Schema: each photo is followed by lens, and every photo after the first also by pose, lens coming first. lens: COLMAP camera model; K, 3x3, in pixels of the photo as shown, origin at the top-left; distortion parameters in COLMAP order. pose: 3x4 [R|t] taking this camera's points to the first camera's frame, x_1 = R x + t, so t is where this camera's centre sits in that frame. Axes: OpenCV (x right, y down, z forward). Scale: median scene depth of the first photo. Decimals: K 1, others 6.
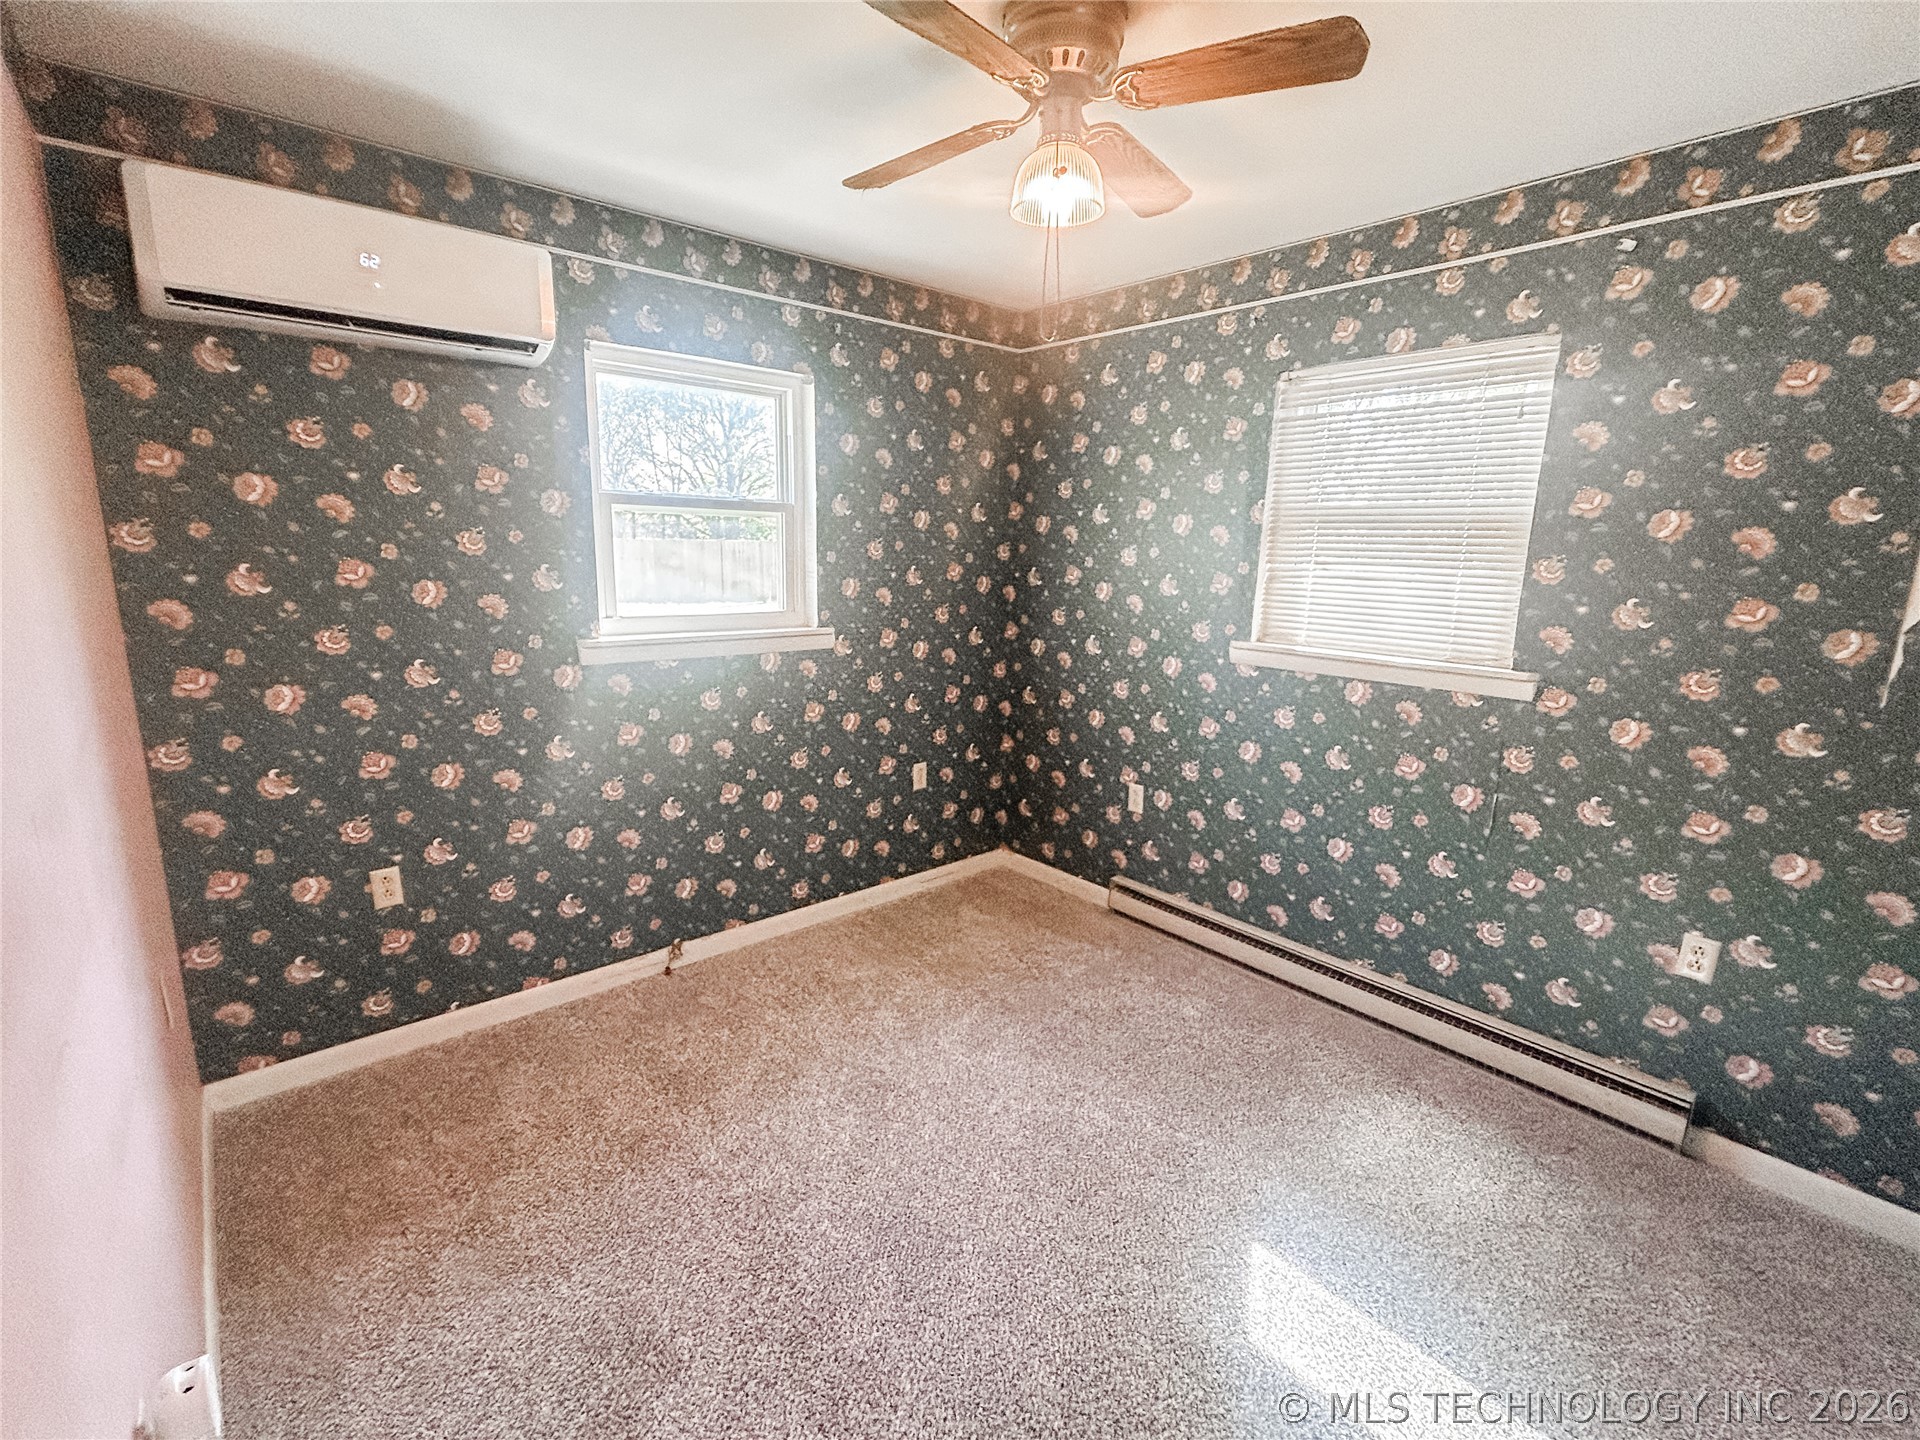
lens RADIAL K [[860.8, 0, 964.9], [0, 860.8, 719.7], [0, 0, 1]] dist [-0.005301, 0.000031]
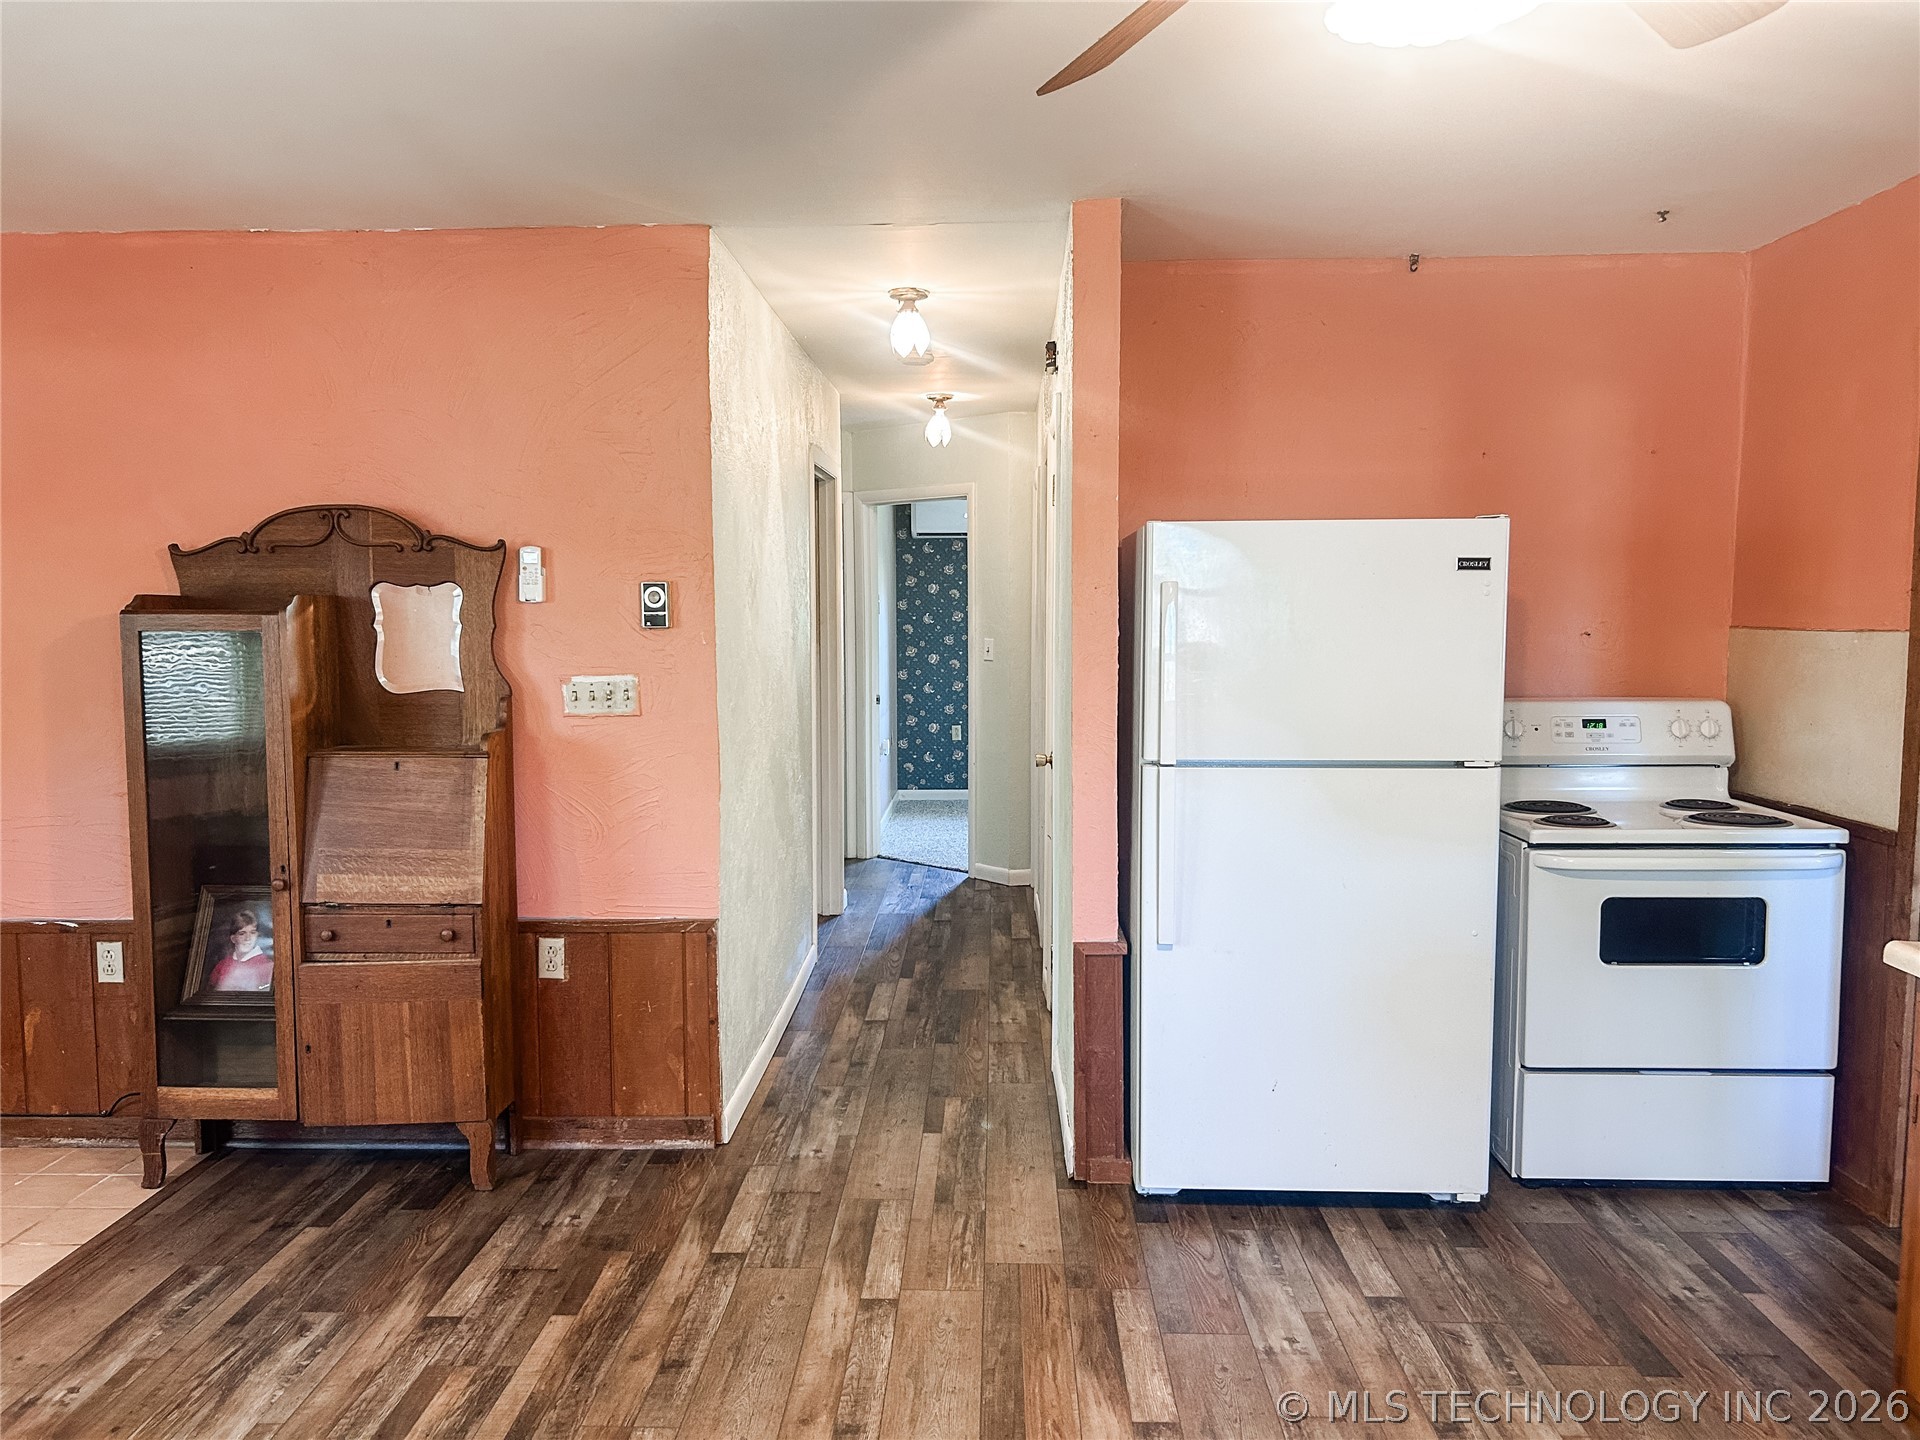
lens RADIAL K [[1443.2, 0, 948.7], [0, 1443.2, 732.0], [0, 0, 1]] dist [0.054977, -0.057877]
pose [[0.741360, 0.034835, -0.670203, 2.757295], [-0.115511, 0.990372, -0.076298, 0.640372], [0.661092, 0.133980, 0.738245, -2.773418]]
